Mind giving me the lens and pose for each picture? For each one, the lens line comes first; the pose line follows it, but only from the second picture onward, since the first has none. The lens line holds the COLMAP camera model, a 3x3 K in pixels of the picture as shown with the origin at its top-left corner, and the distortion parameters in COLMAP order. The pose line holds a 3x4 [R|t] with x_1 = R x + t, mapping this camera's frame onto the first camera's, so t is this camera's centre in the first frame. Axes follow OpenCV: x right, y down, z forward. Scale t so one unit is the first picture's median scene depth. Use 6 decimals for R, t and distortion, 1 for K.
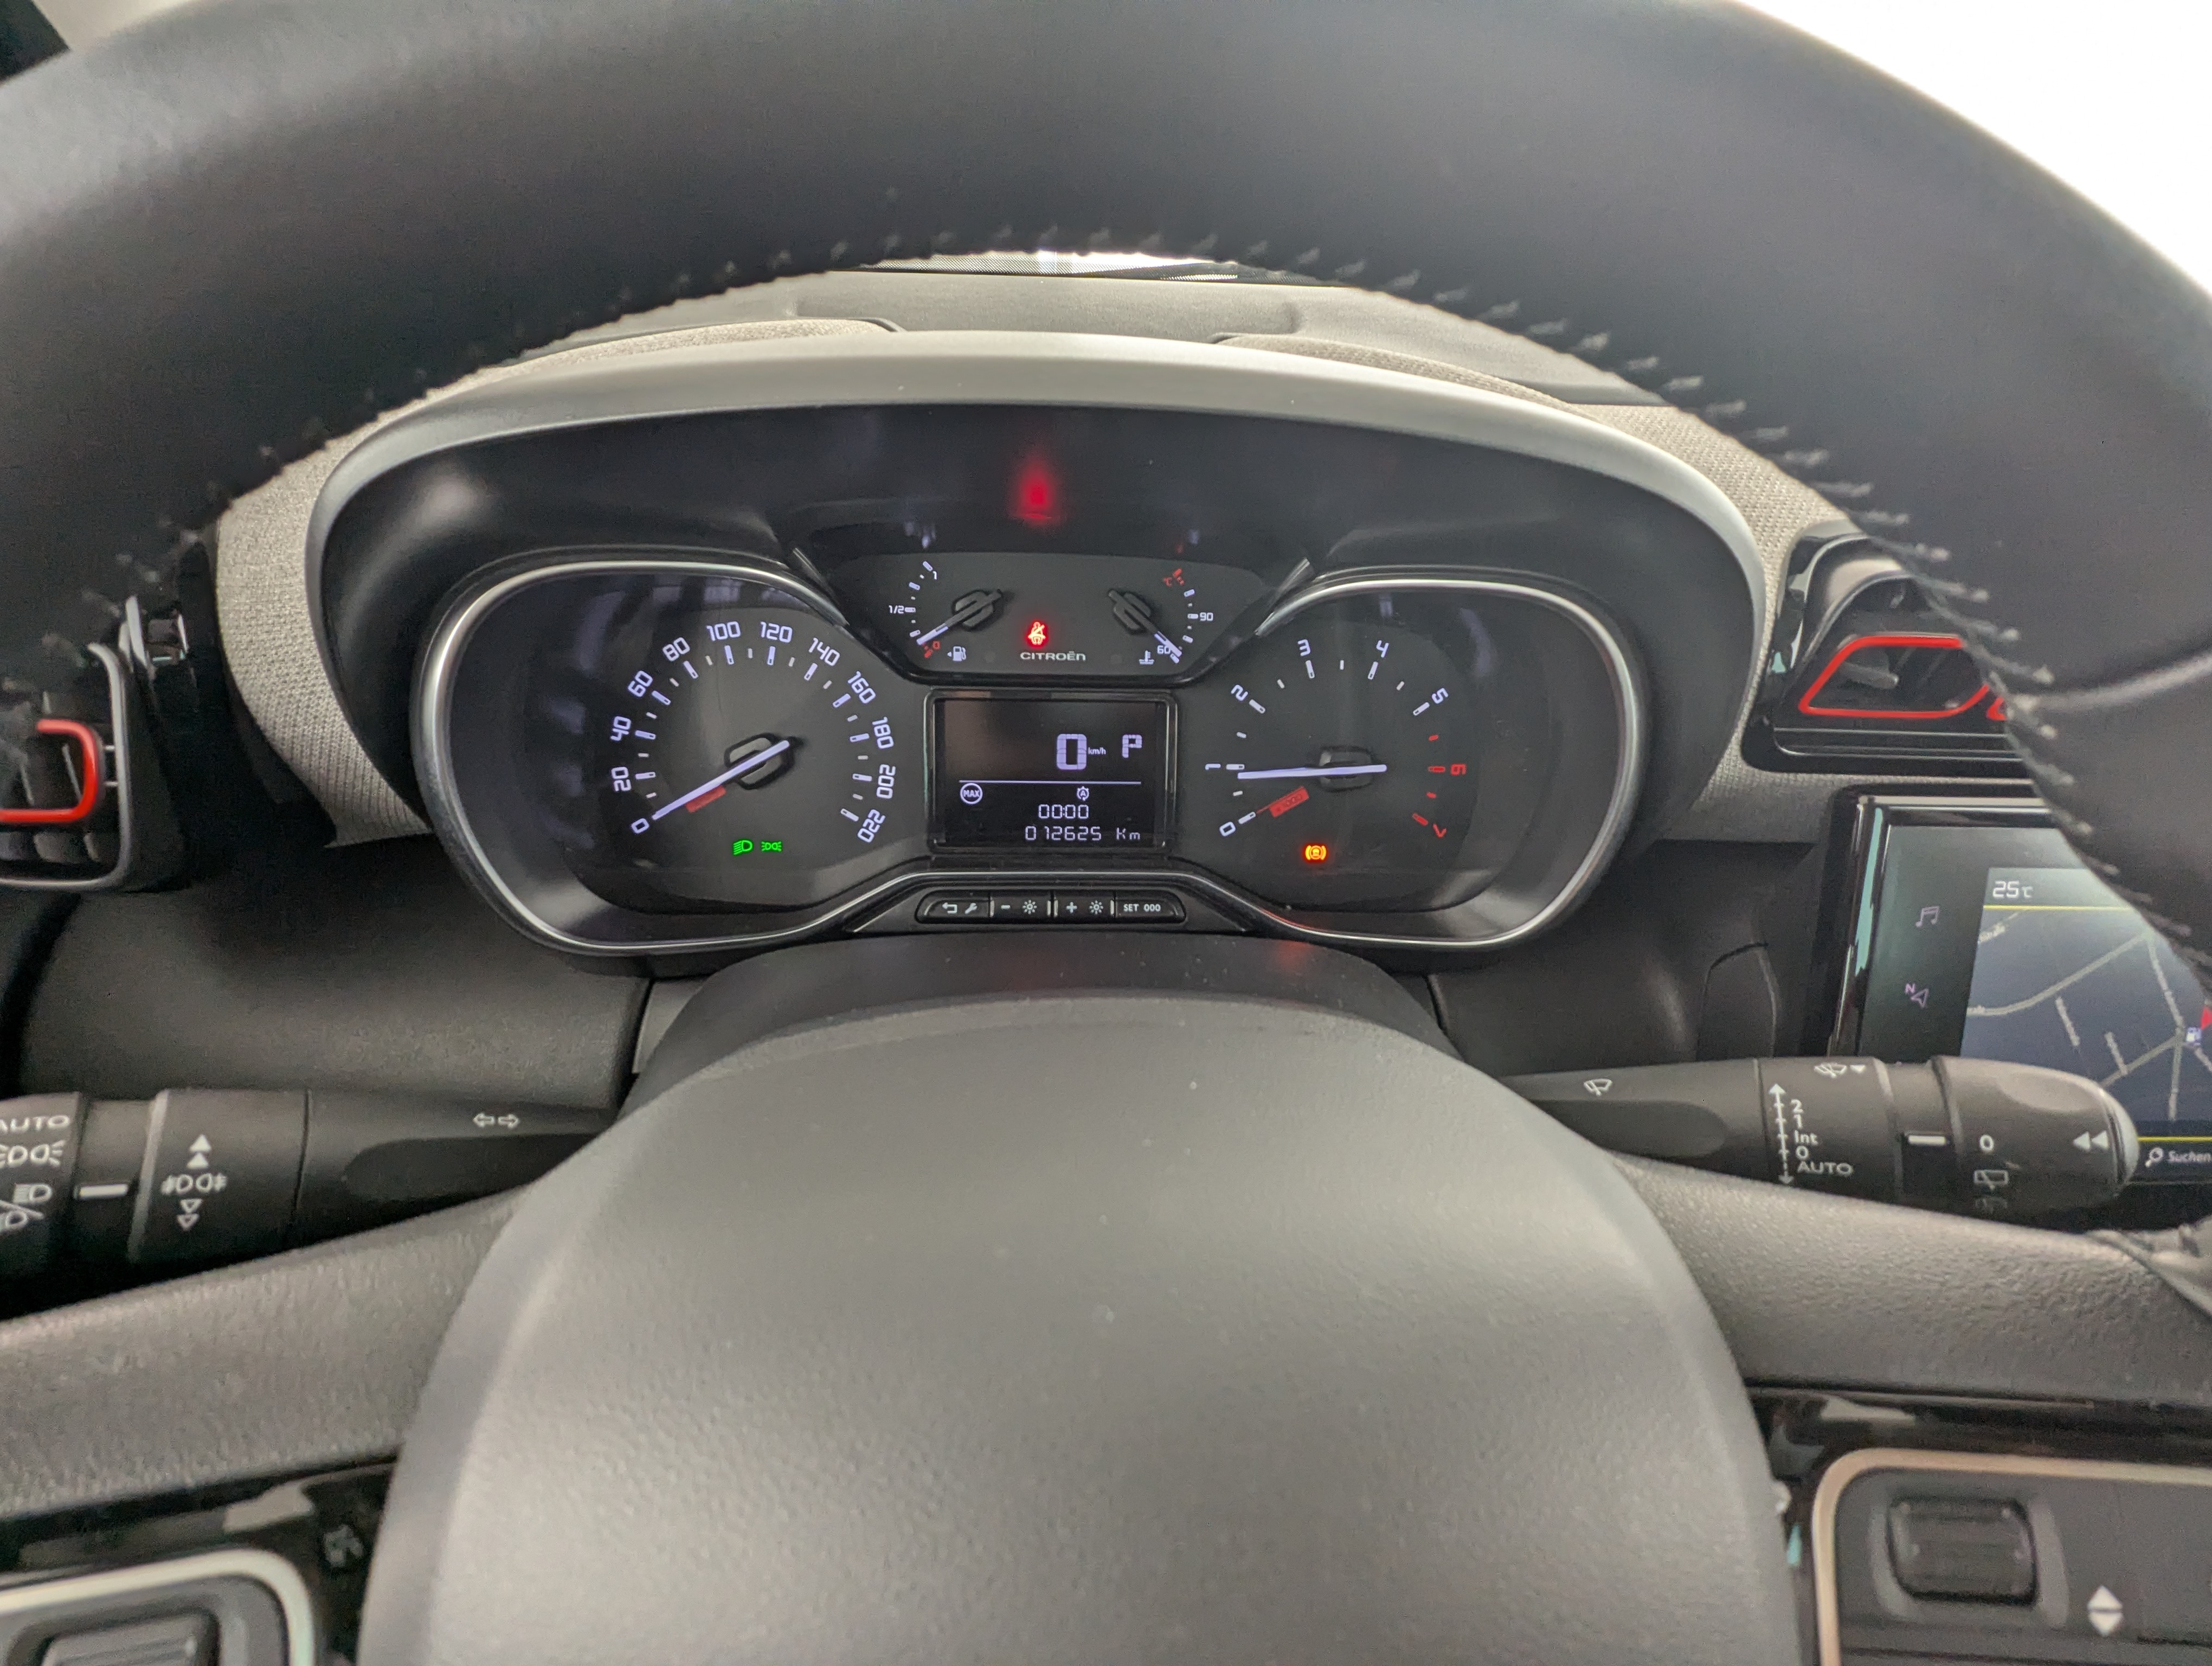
lens RADIAL K [[1038.4, 0, 1102.0], [0, 1038.4, 834.6], [0, 0, 1]] dist [-0.001446, -0.000507]
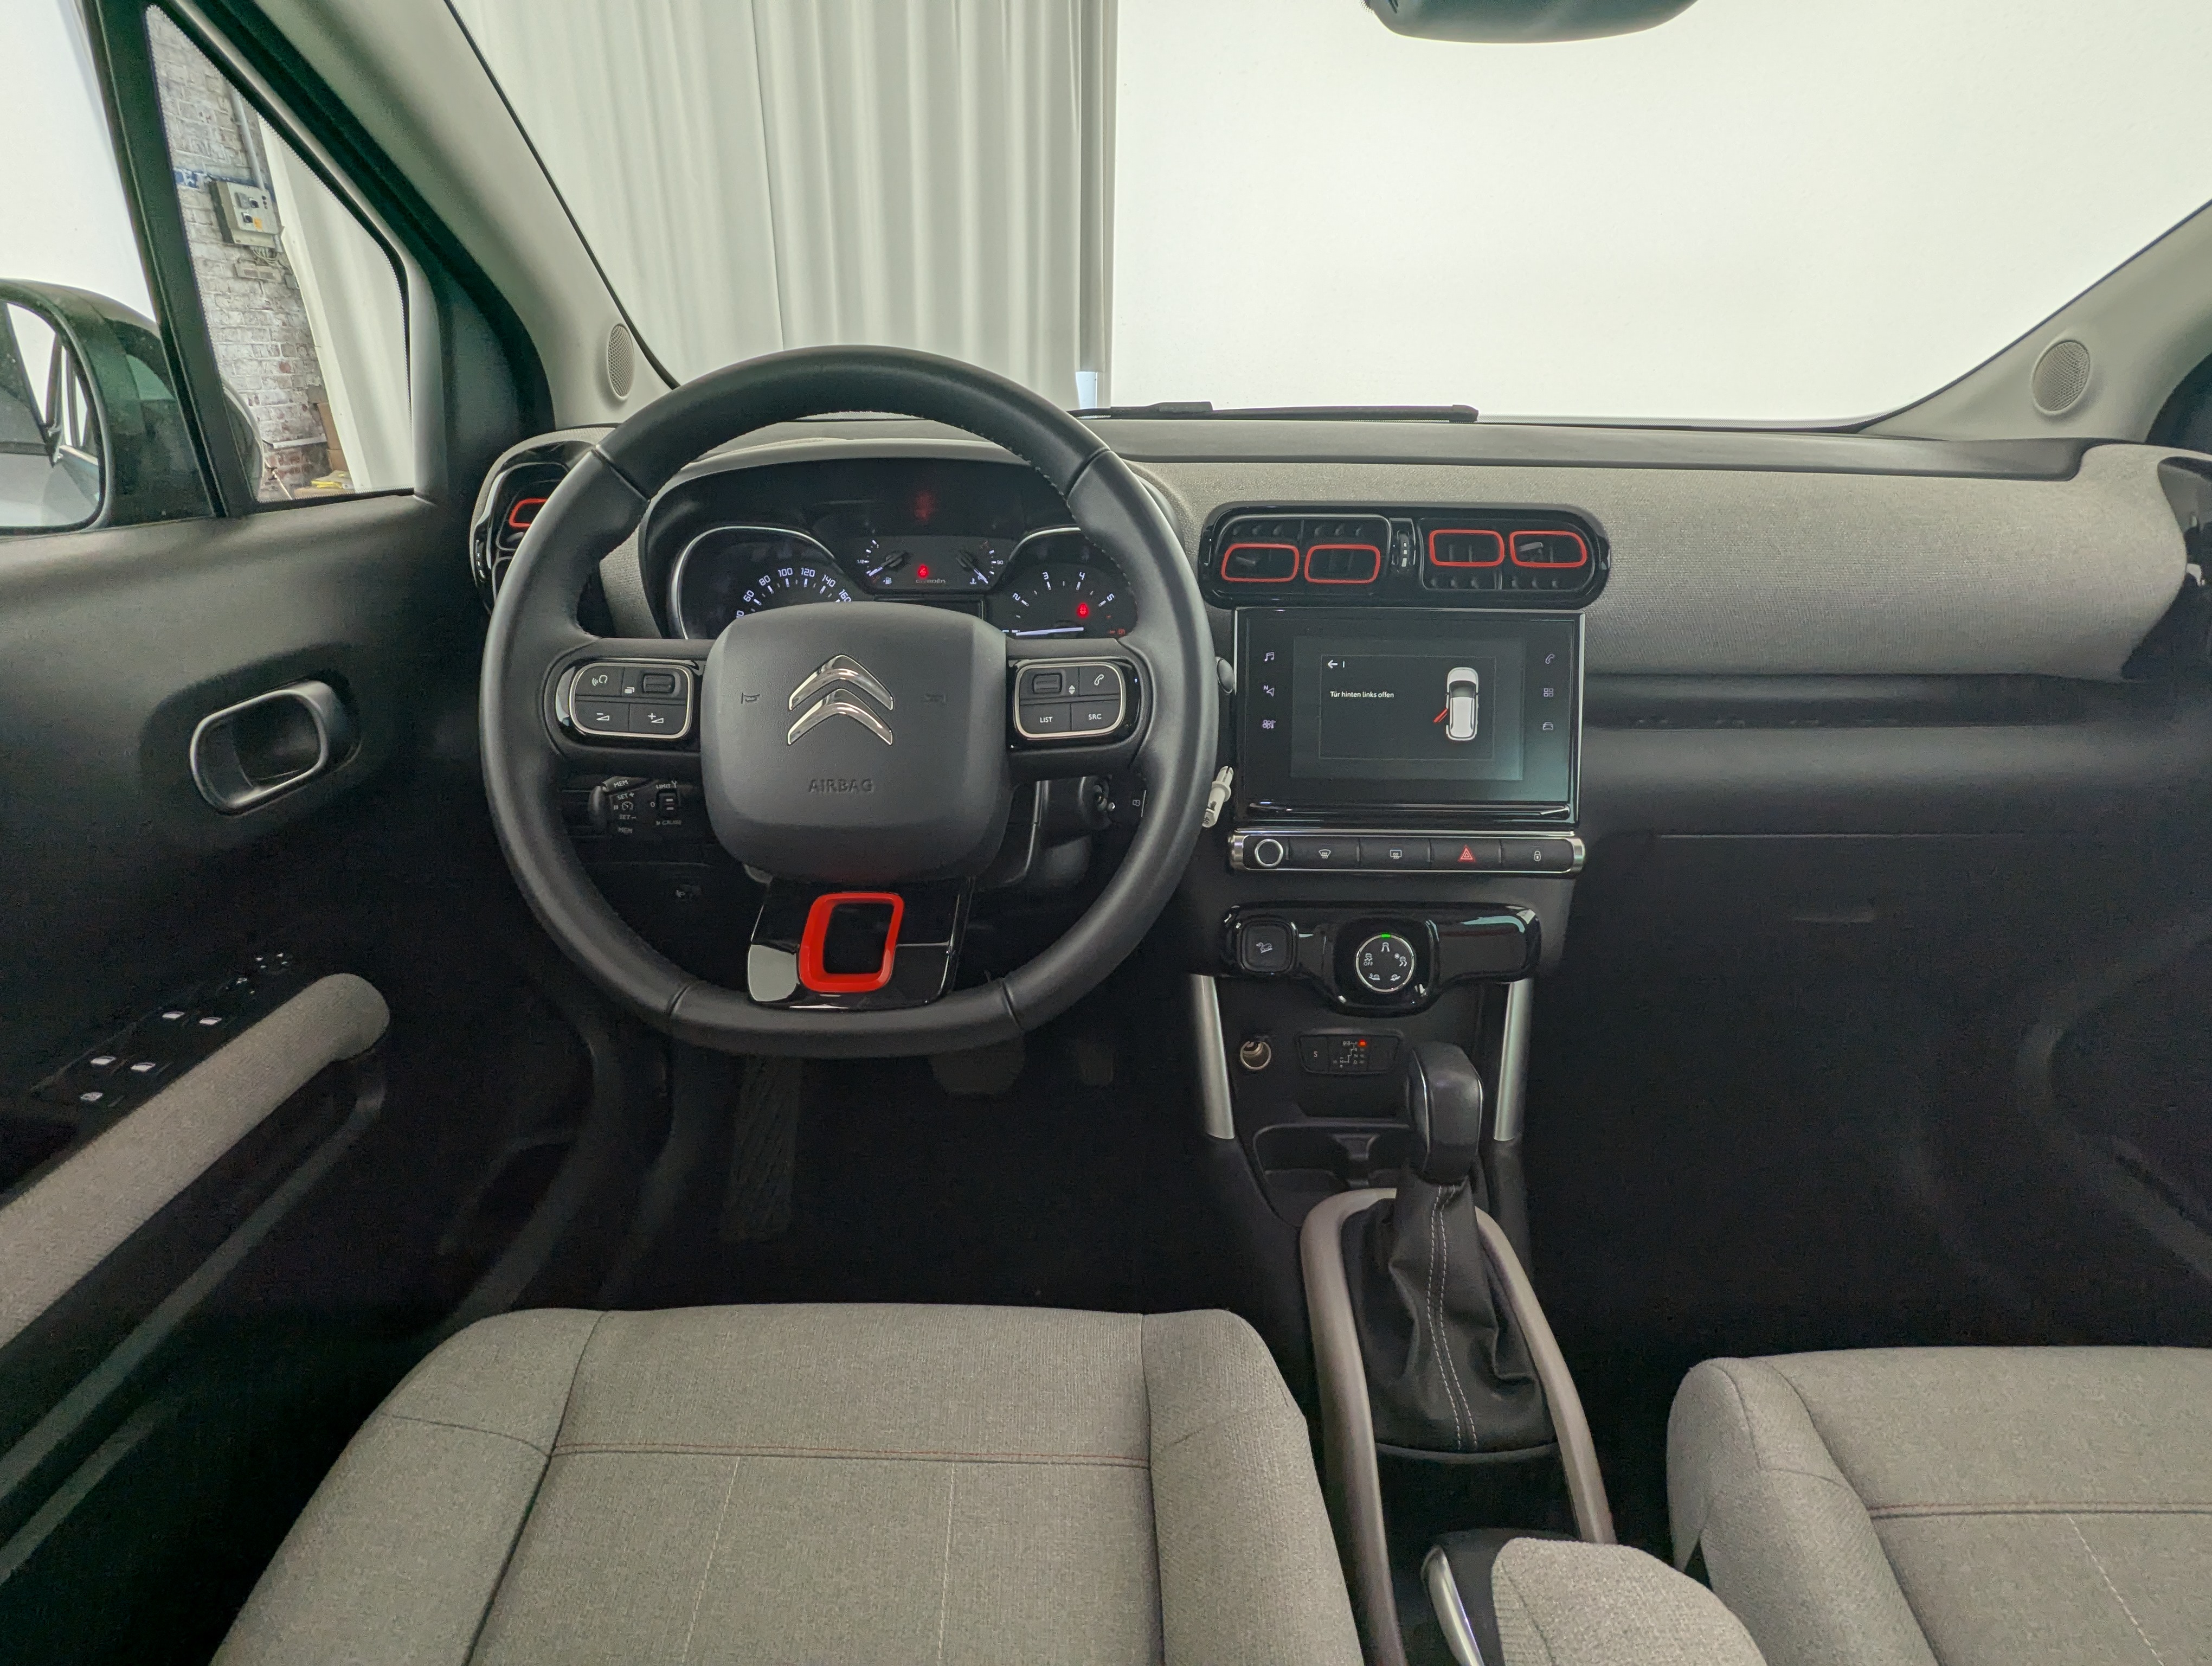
lens RADIAL K [[1038.4, 0, 1102.0], [0, 1038.4, 834.6], [0, 0, 1]] dist [-0.001446, -0.000507]
pose [[0.998081, -0.013895, -0.060348, 0.450892], [0.007264, 0.994043, -0.108743, 0.618657], [0.061499, 0.108096, 0.992236, -1.134632]]
